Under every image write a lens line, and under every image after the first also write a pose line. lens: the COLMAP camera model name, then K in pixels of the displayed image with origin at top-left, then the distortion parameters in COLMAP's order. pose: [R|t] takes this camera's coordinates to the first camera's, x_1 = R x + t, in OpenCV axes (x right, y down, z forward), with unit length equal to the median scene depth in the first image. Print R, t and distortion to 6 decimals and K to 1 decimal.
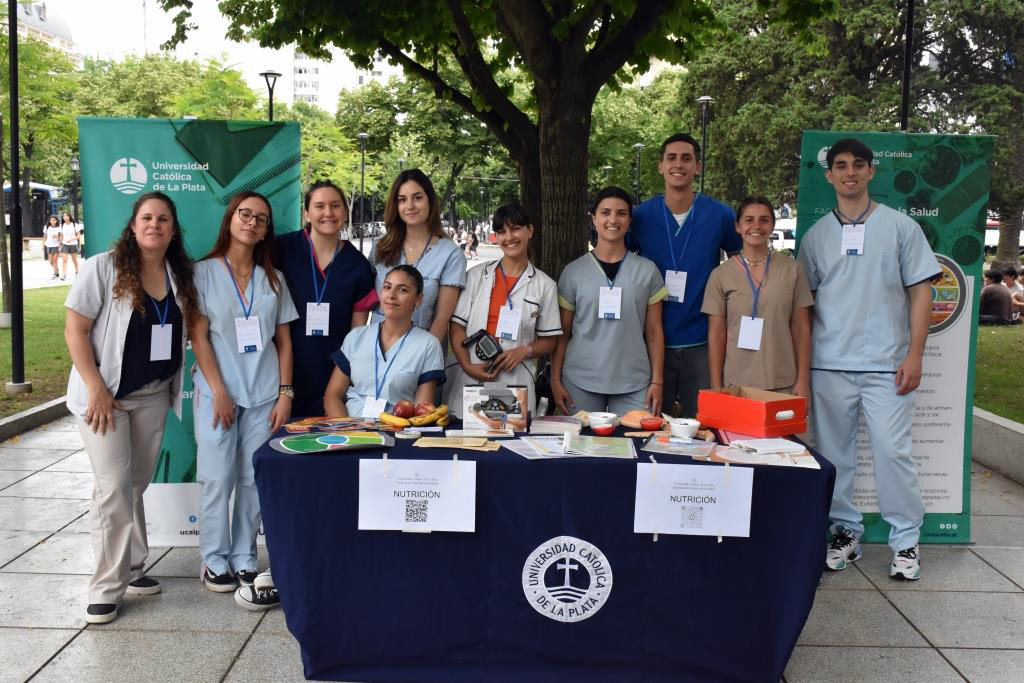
lens RADIAL K [[1112.0, 0, 512.0], [0, 1112.0, 341.5], [0, 0, 1]] dist [-0.003129, 0.035854]
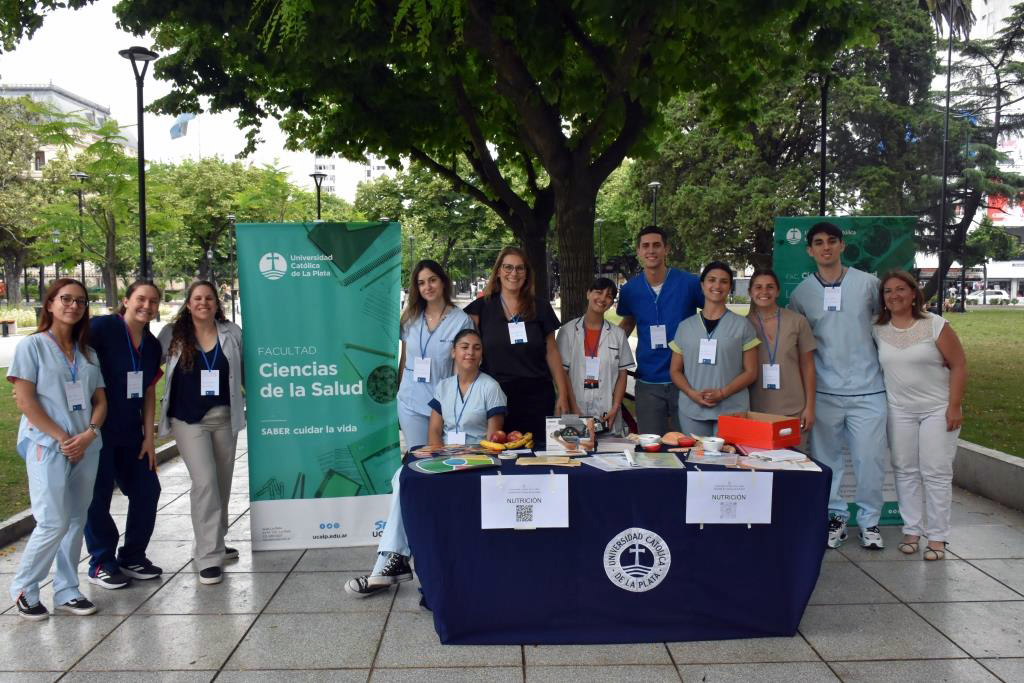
lens RADIAL K [[888.5, 0, 512.0], [0, 888.5, 341.5], [0, 0, 1]] dist [0.000754, 0.002827]
pose [[0.999248, -0.031472, 0.022630, -0.029449], [0.032341, 0.998711, -0.039109, -0.003128], [-0.021370, 0.039812, 0.998979, -0.018934]]
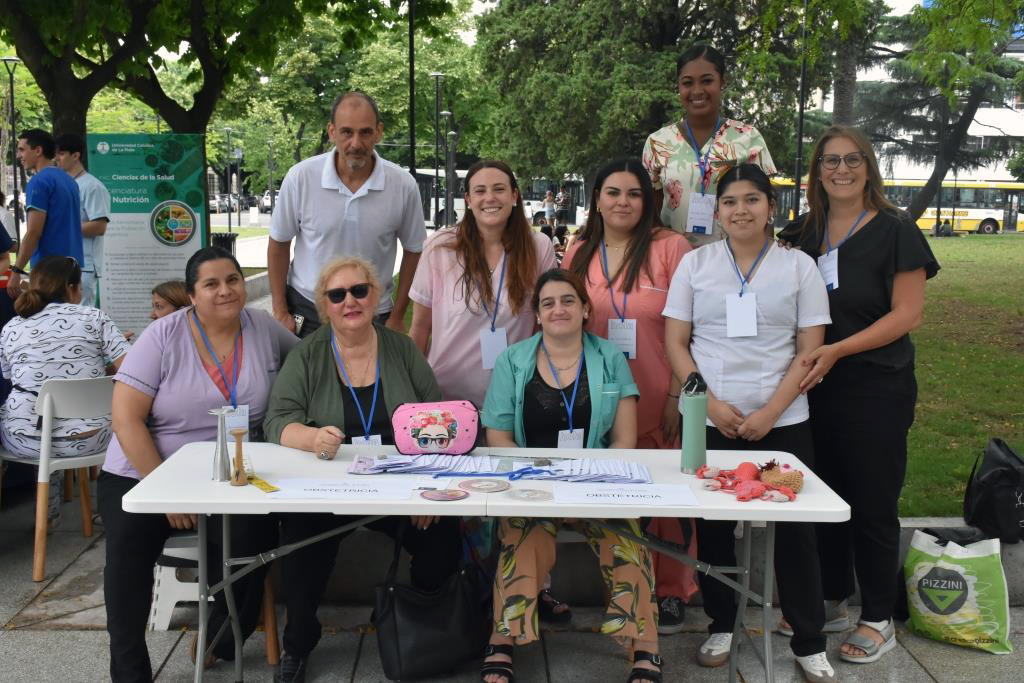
lens RADIAL K [[1255.7, 0, 512.0], [0, 1255.7, 341.5], [0, 0, 1]] dist [0.088303, -0.370077]
pose [[0.999530, -0.015990, 0.026147, 0.318226], [0.015654, 0.999793, 0.013021, 0.047521], [-0.026350, -0.012606, 0.999573, -0.382882]]
